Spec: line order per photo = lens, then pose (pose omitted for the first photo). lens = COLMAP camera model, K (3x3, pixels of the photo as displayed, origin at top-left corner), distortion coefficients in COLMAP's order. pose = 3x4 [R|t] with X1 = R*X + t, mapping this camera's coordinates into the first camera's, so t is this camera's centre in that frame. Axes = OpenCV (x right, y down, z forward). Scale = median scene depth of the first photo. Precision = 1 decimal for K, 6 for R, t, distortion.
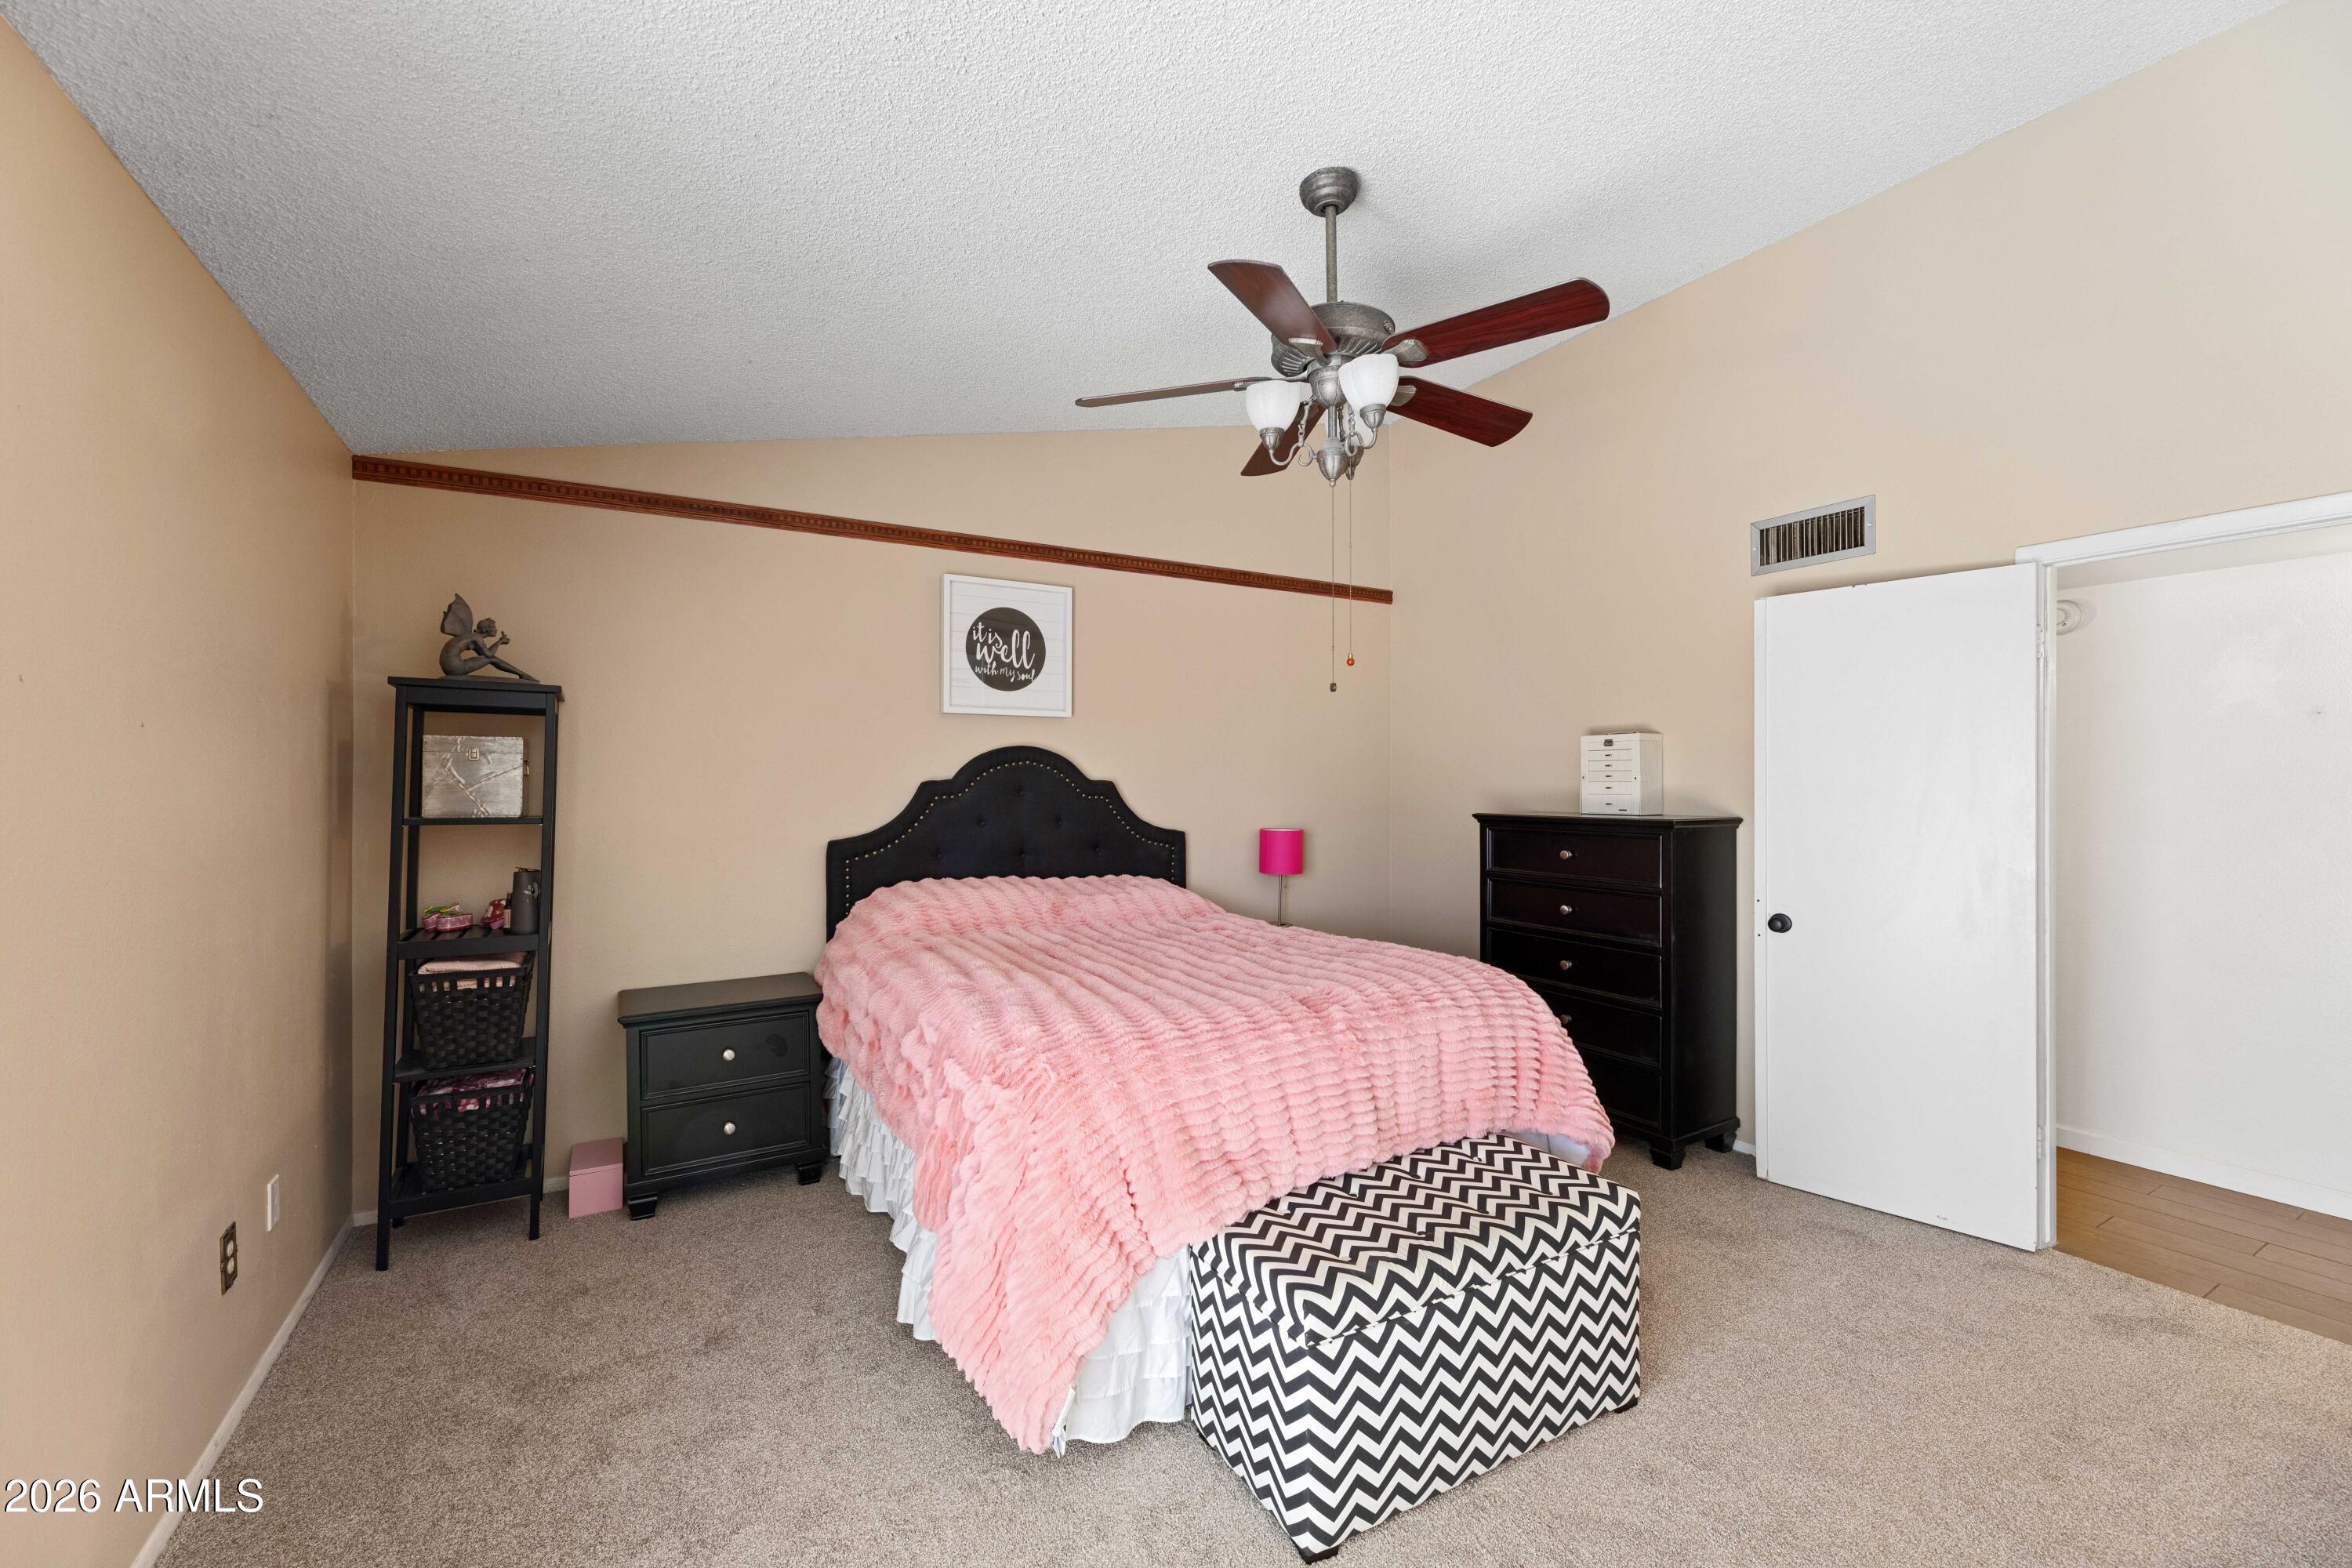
lens RADIAL K [[956.3, 0, 1177.6], [0, 956.3, 798.3], [0, 0, 1]] dist [-0.002124, -0.000382]
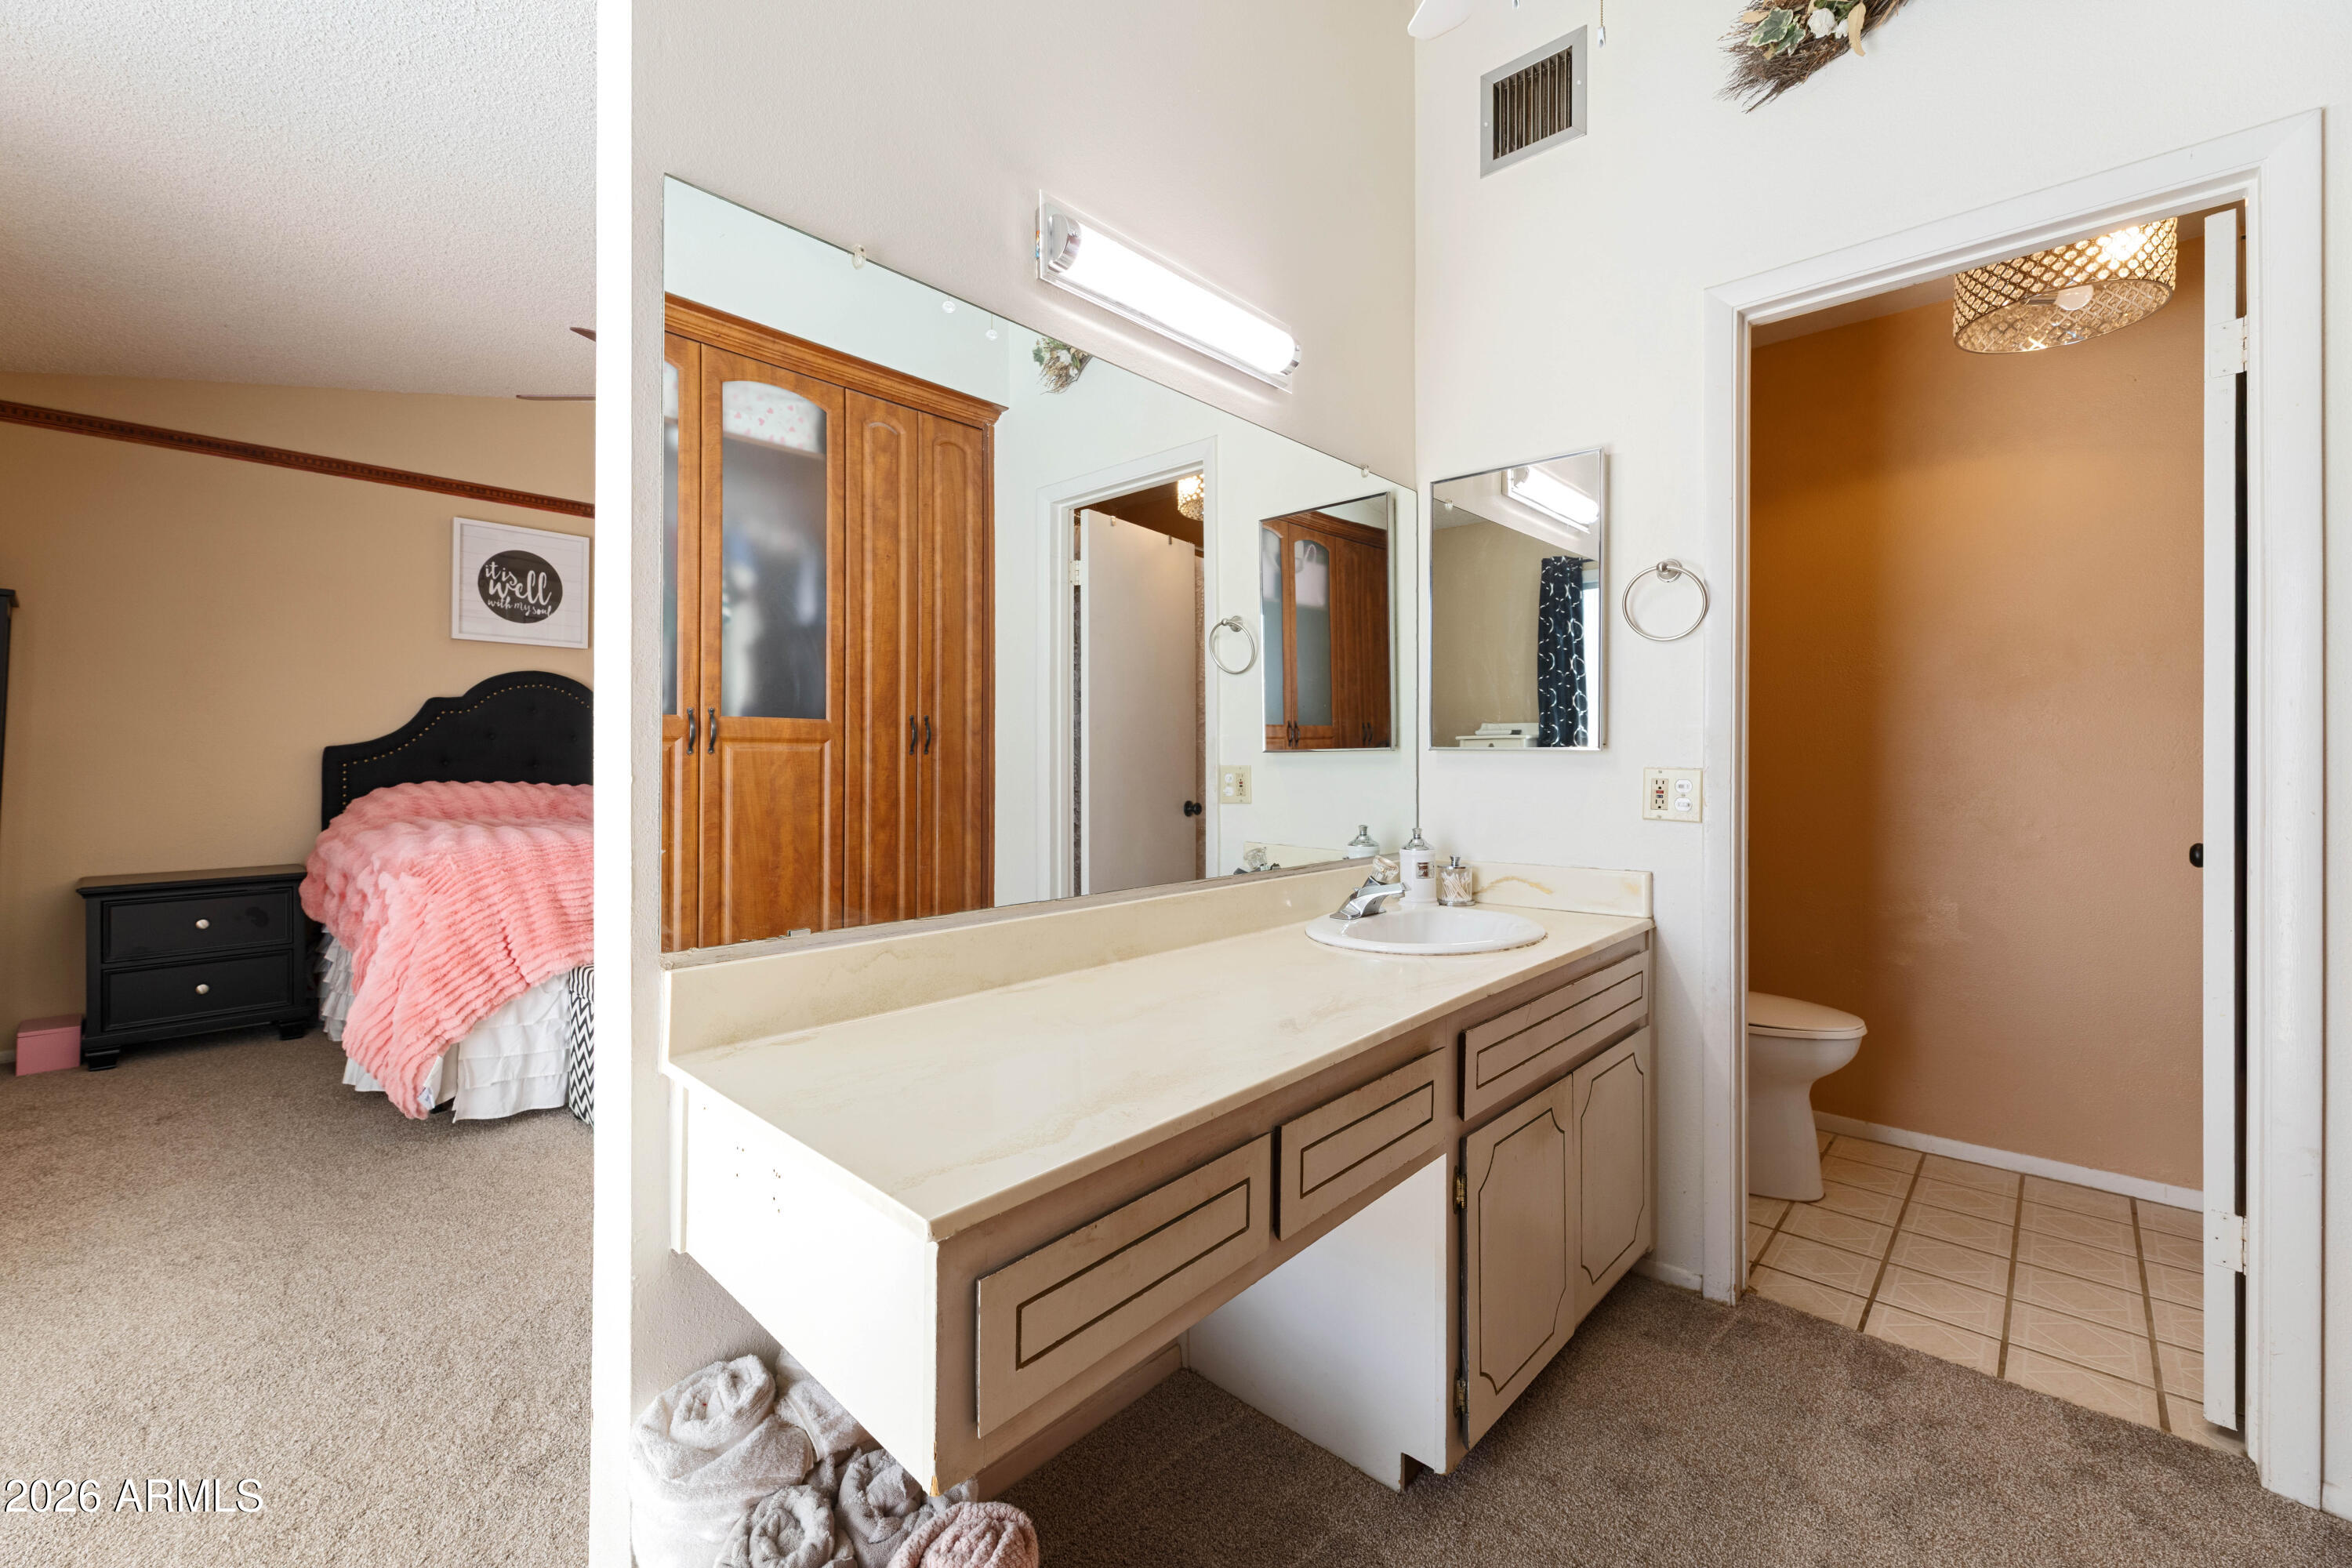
lens RADIAL K [[956.3, 0, 1172.9], [0, 956.3, 761.5], [0, 0, 1]] dist [-0.002124, -0.000382]
pose [[0.952870, 0.003451, 0.303358, 0.245163], [0.000516, 0.999915, -0.012994, 0.078052], [-0.303378, 0.012538, 0.952788, -0.371892]]
